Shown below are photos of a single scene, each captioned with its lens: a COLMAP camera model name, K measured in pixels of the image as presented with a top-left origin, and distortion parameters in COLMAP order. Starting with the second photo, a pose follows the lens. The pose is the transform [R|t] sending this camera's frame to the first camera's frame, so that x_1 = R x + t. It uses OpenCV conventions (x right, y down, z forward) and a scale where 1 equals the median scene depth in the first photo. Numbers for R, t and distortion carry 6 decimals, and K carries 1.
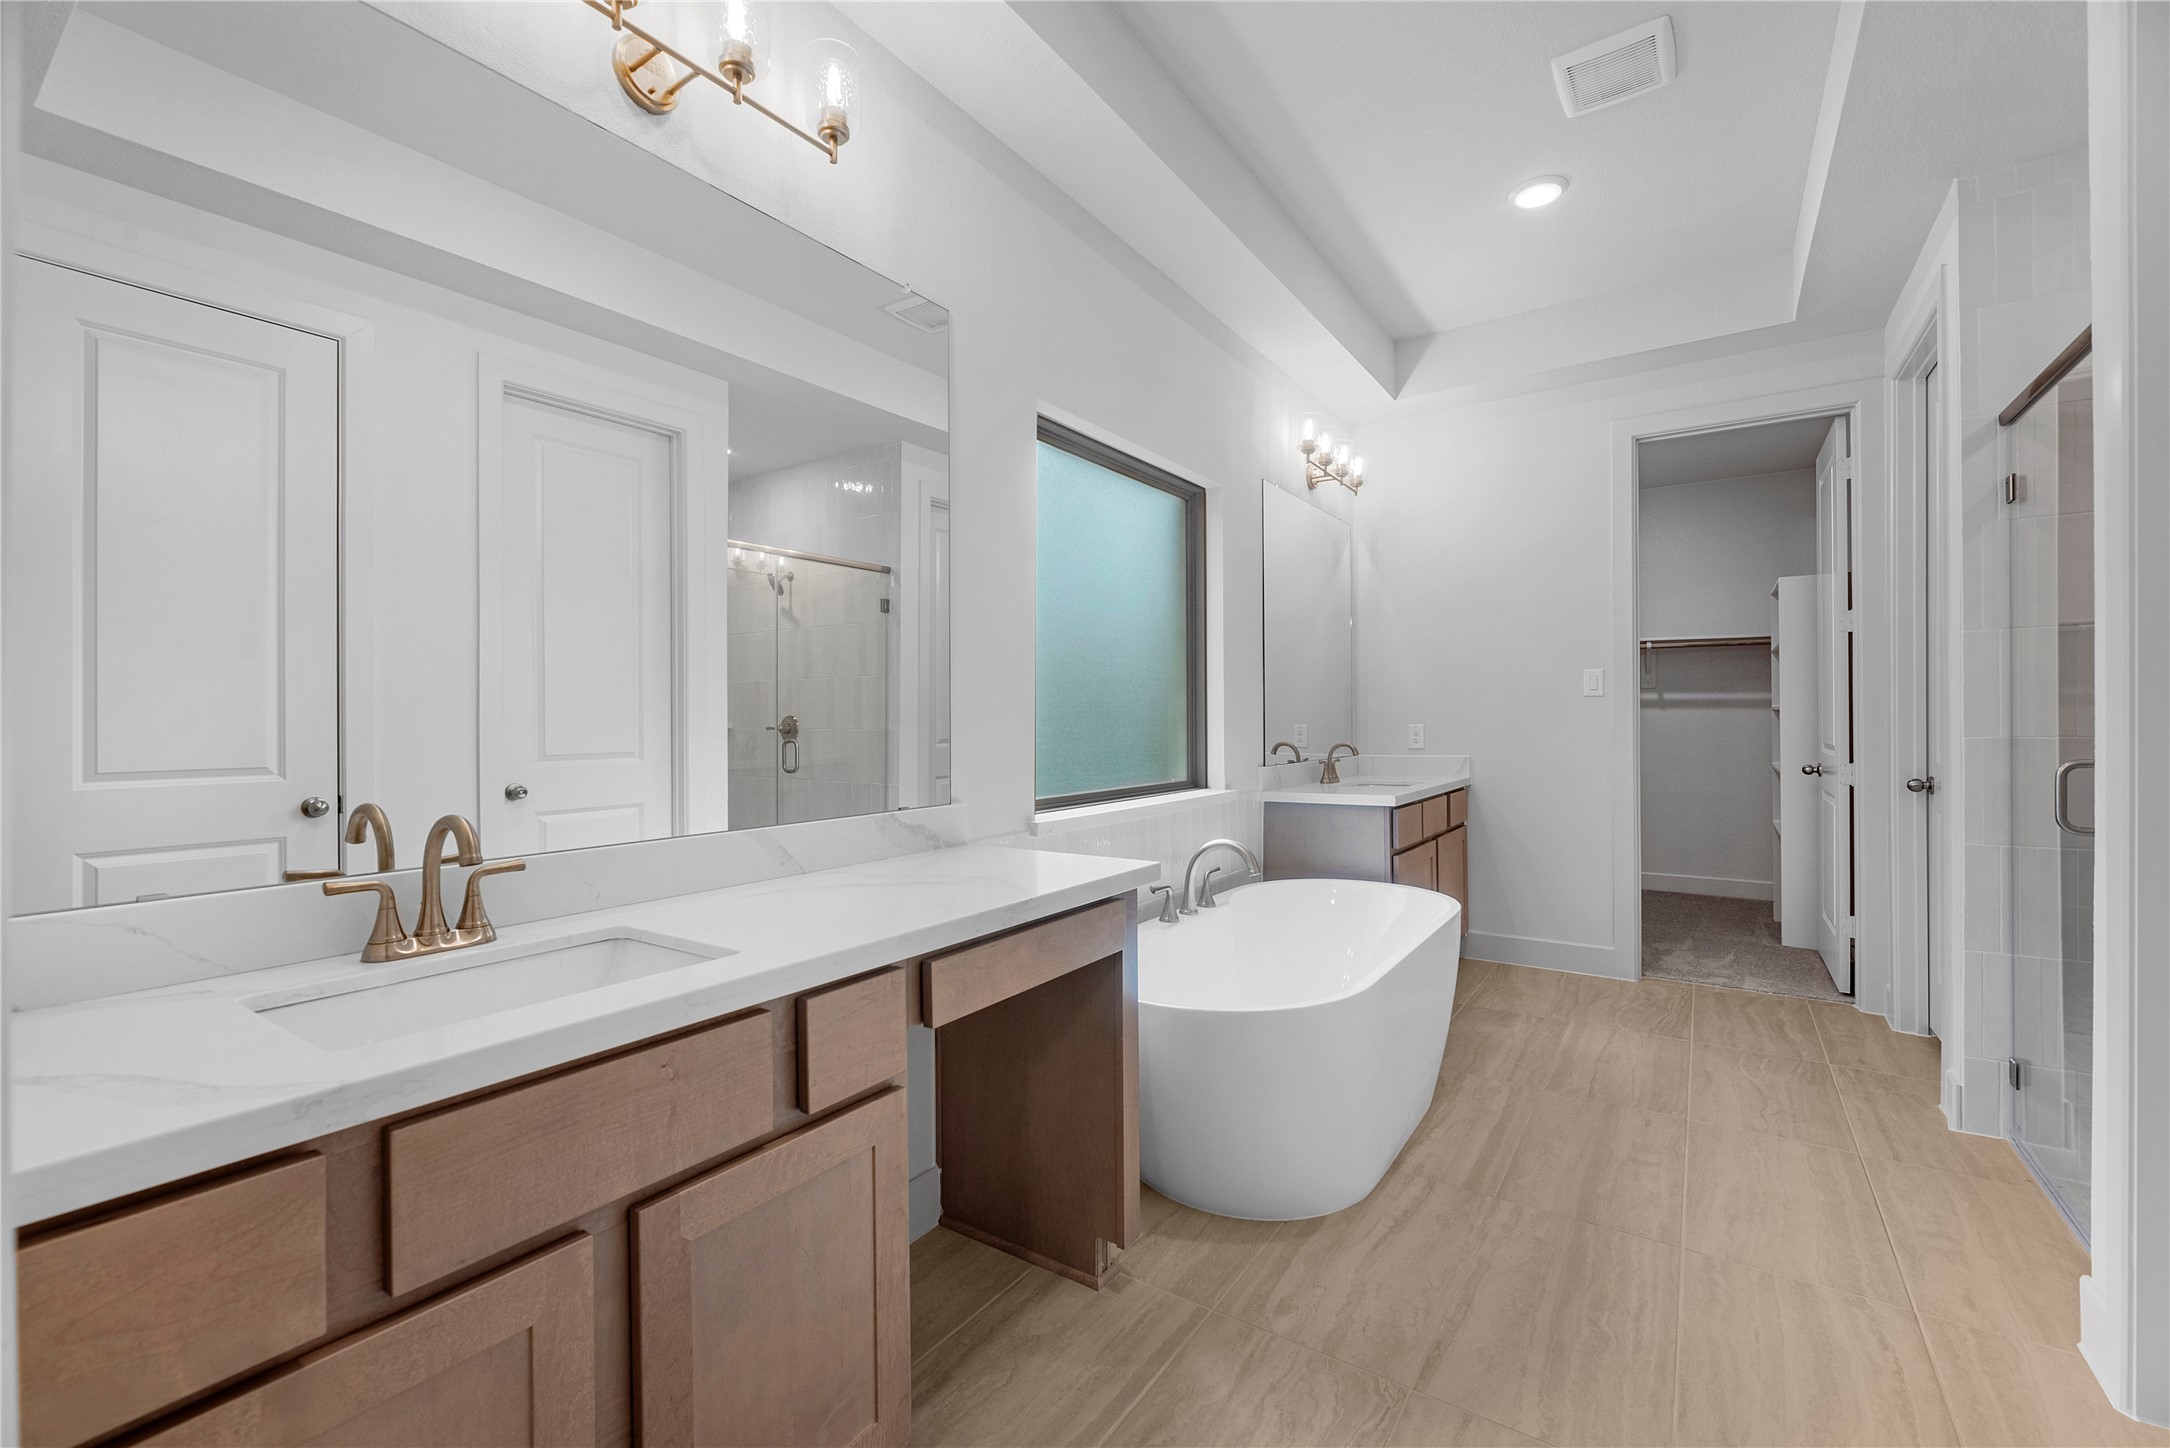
lens RADIAL K [[901.2, 0, 1080.6], [0, 901.2, 713.6], [0, 0, 1]] dist [-0.004597, 0.001282]
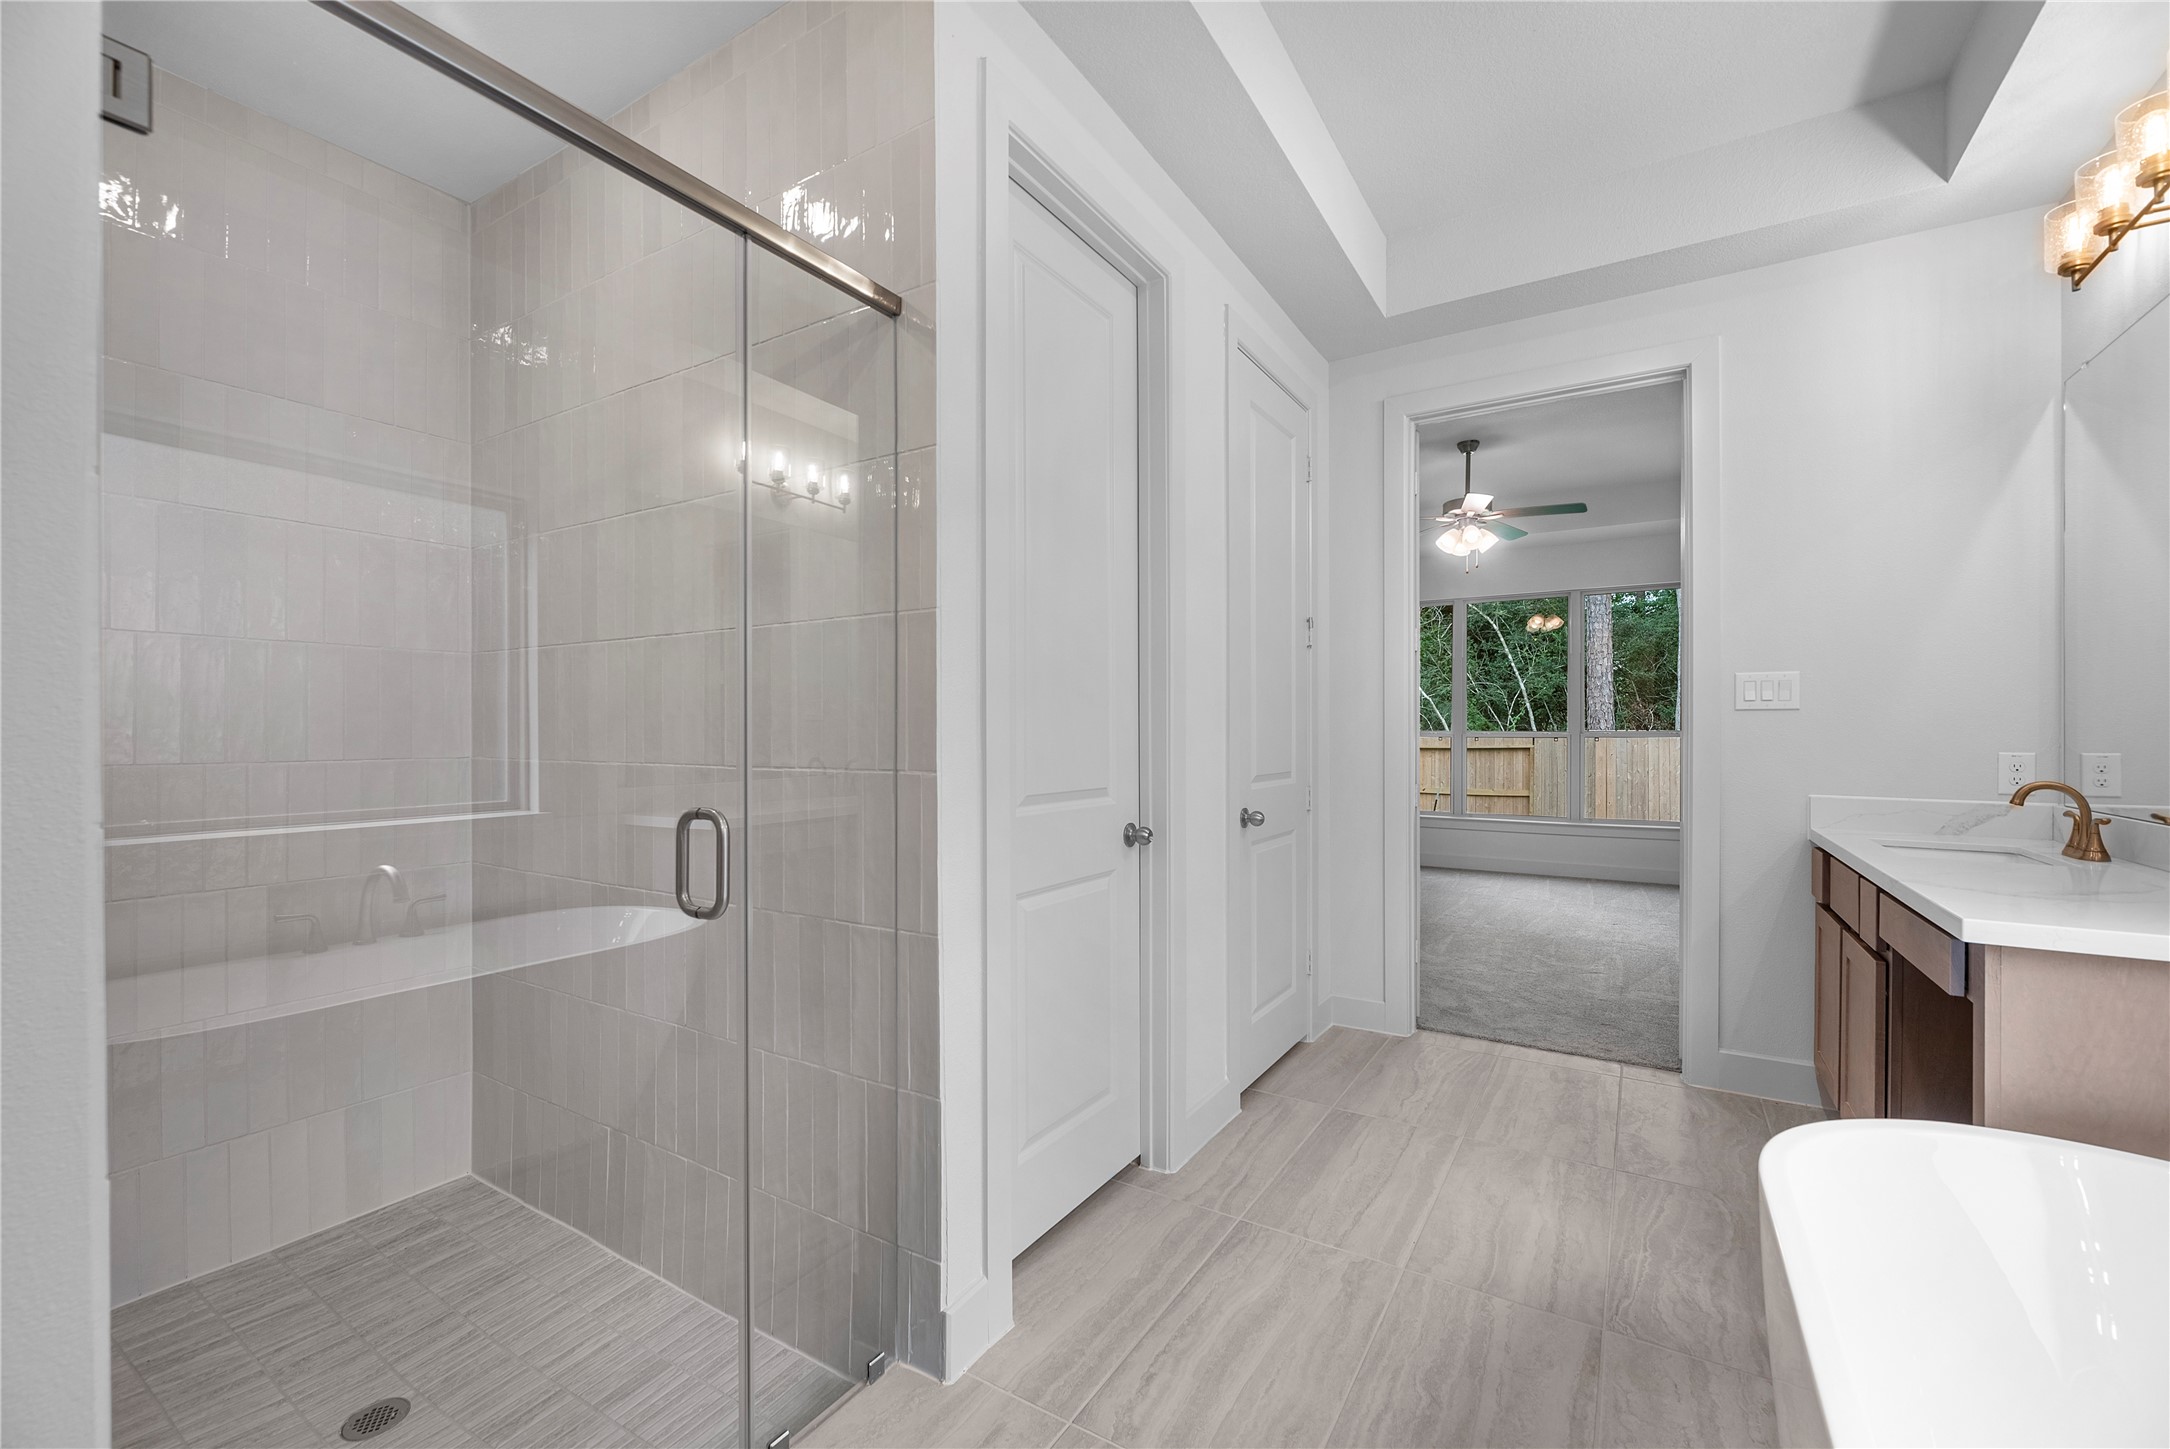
lens RADIAL K [[901.2, 0, 1088.9], [0, 901.2, 739.0], [0, 0, 1]] dist [-0.004597, 0.001282]
pose [[-0.998448, 0.009607, -0.054856, 1.007470], [0.009531, 0.999953, 0.001652, 0.004354], [0.054870, 0.001126, -0.998493, 1.973030]]
